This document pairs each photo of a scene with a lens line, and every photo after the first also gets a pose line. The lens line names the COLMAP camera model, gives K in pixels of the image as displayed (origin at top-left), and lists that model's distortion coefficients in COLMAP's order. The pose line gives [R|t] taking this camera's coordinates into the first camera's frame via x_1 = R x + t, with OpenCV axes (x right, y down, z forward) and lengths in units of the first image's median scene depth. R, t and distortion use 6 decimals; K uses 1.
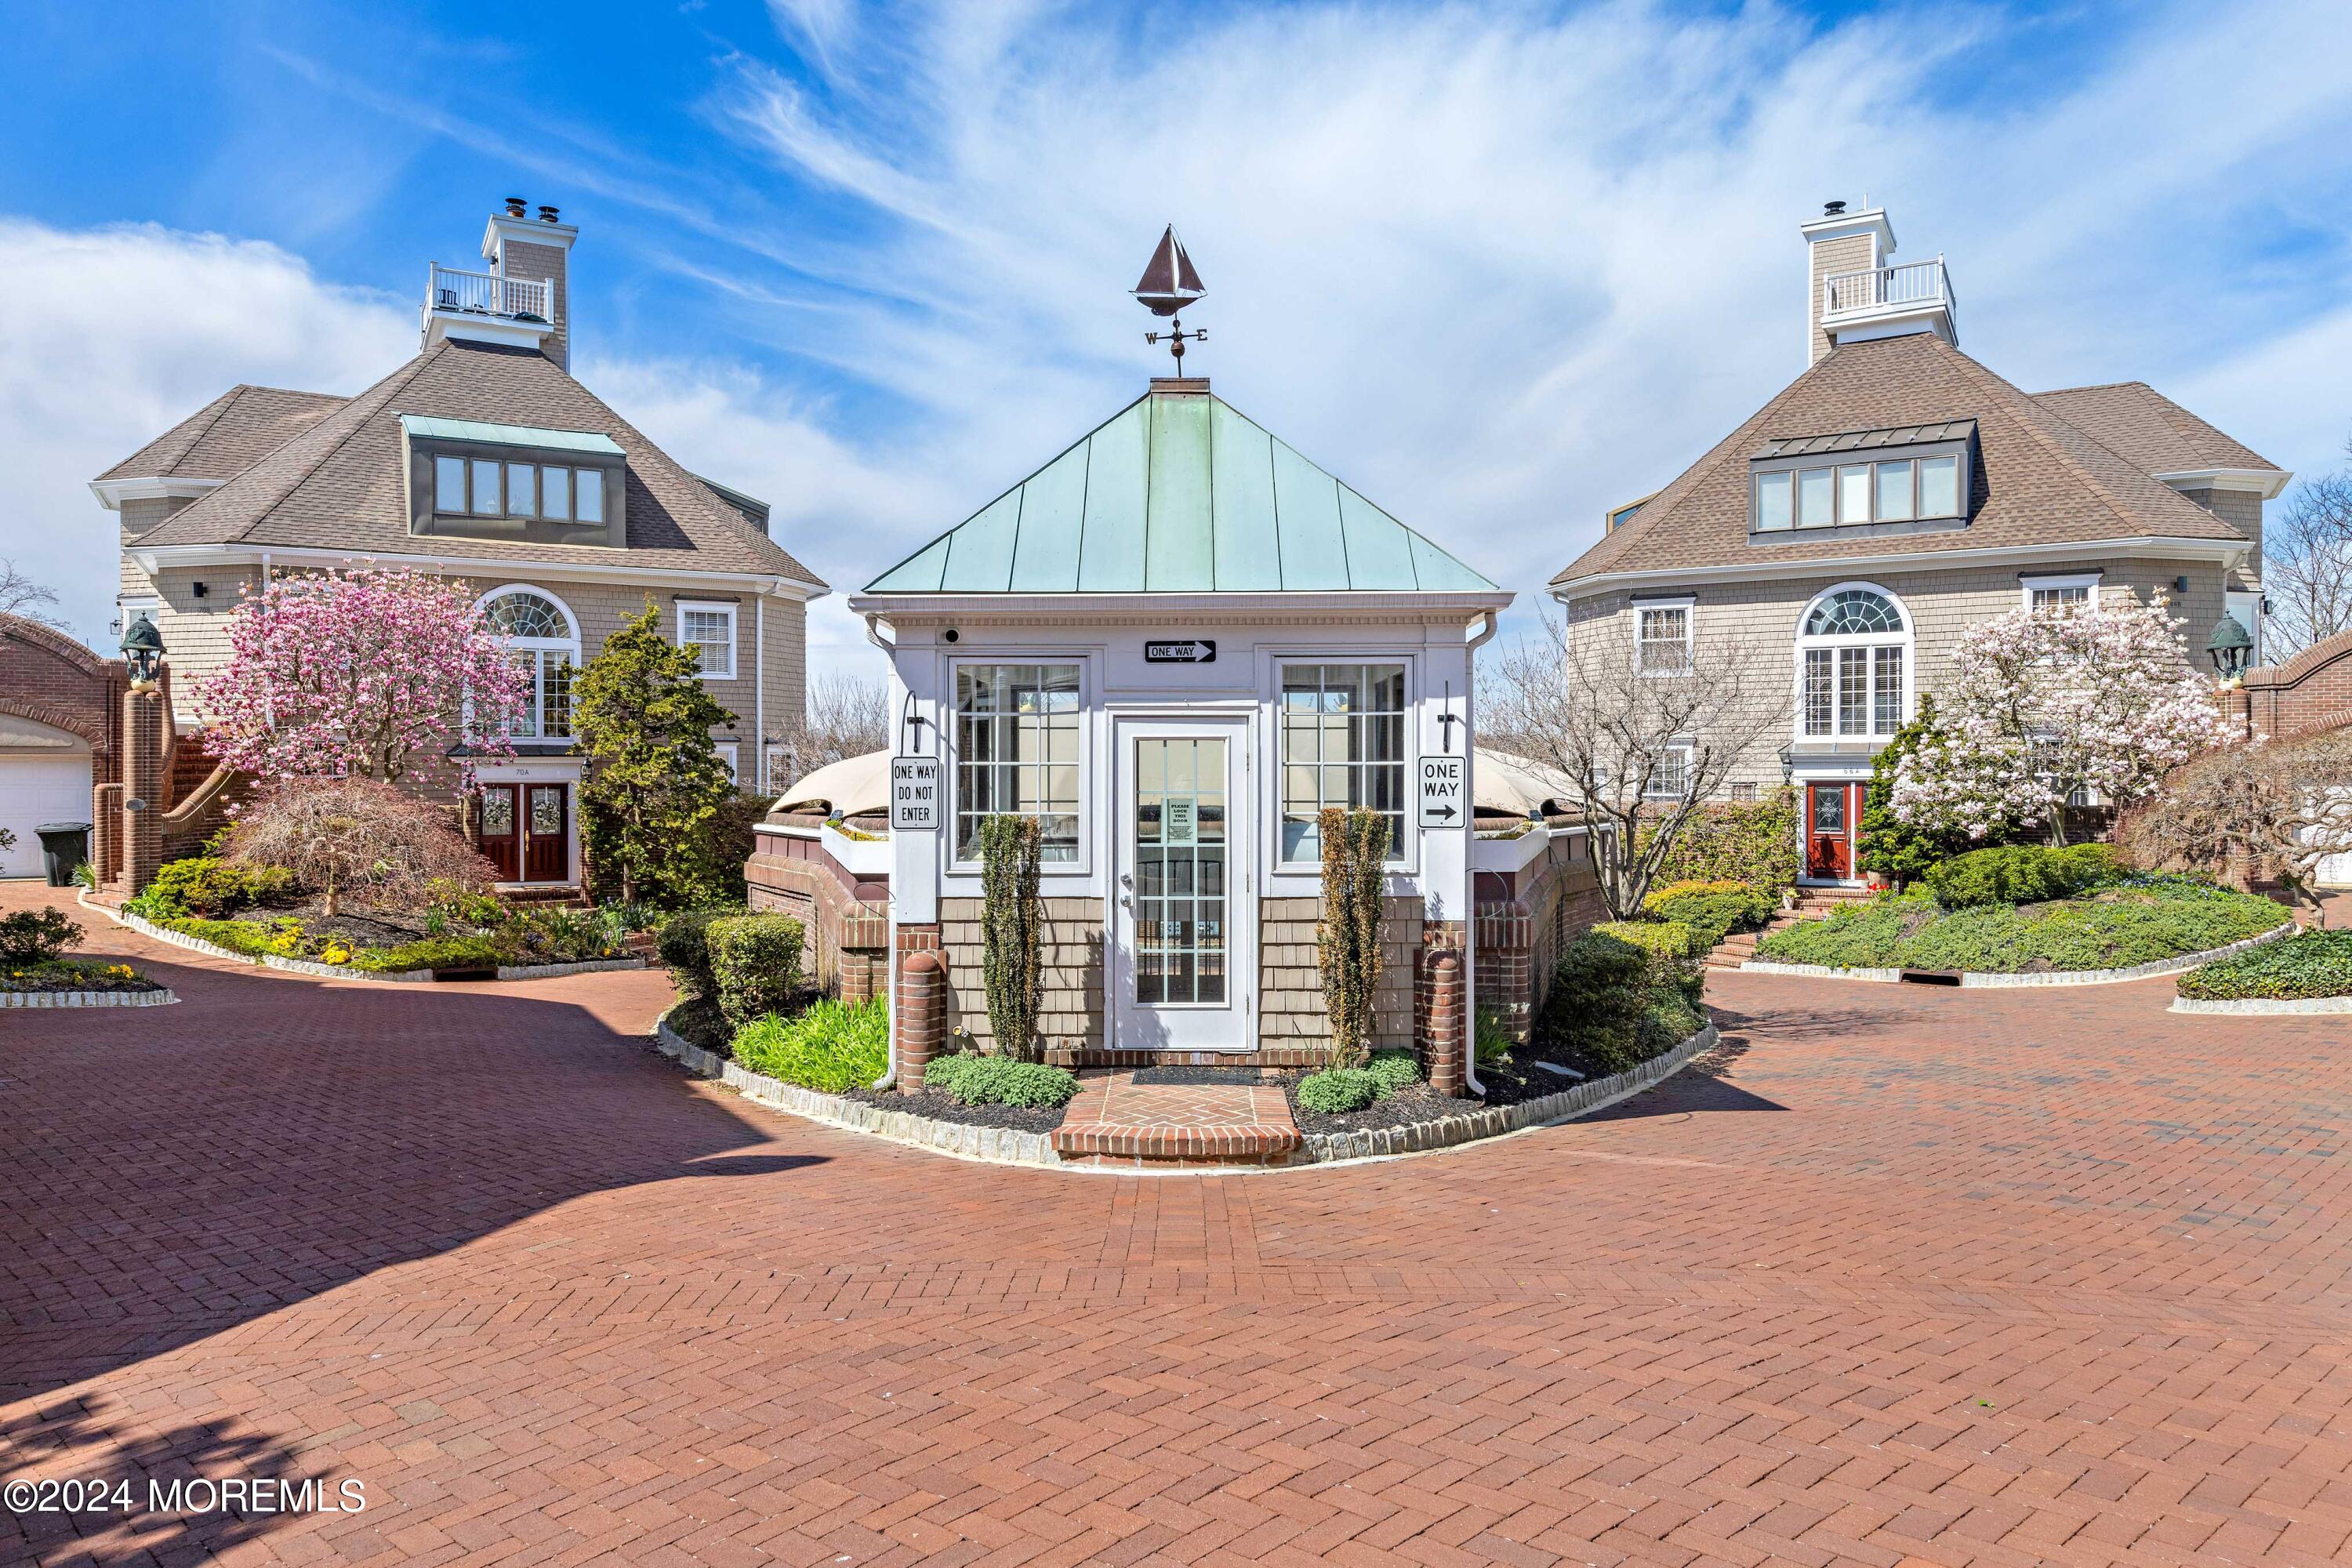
lens RADIAL K [[1615.0, 0, 1179.7], [0, 1615.0, 793.7], [0, 0, 1]] dist [0.003187, 0.001012]
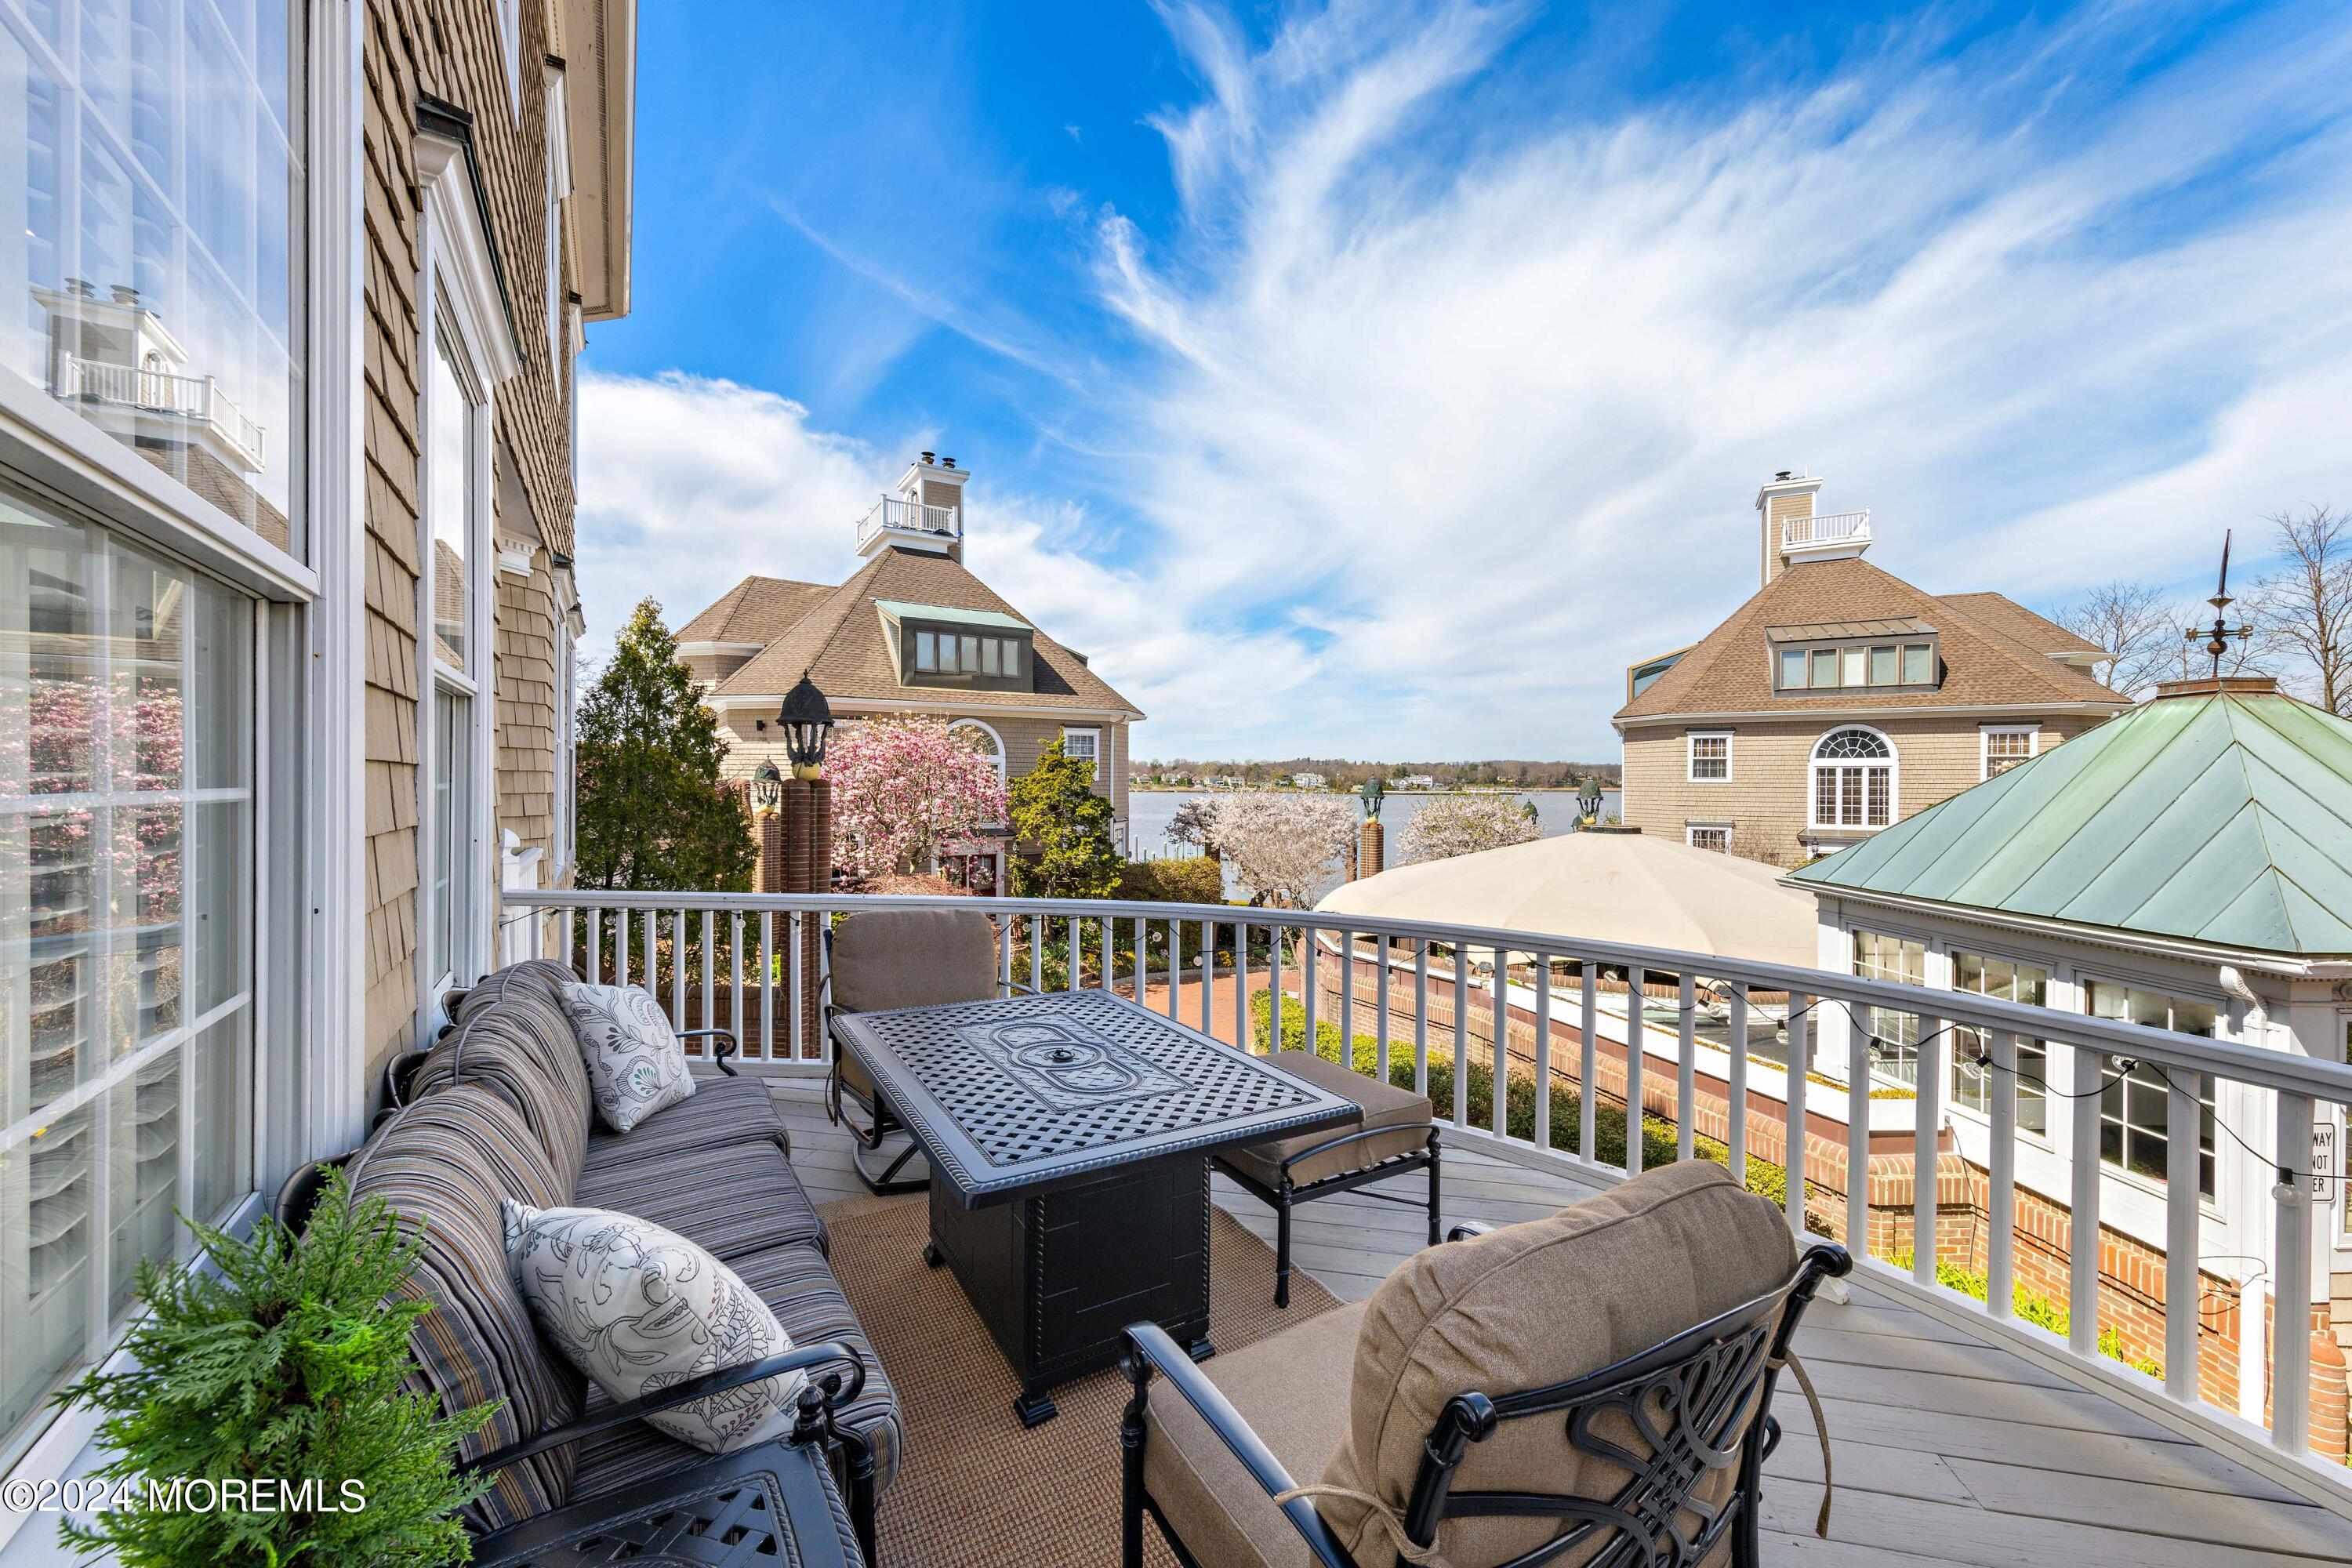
lens RADIAL K [[929.6, 0, 1170.5], [0, 929.6, 782.4], [0, 0, 1]] dist [0.002913, 0.001521]
pose [[0.998871, 0.004525, 0.047287, -0.264477], [-0.004188, 0.999965, -0.007207, -0.066965], [-0.047318, 0.007001, 0.998855, 0.153437]]
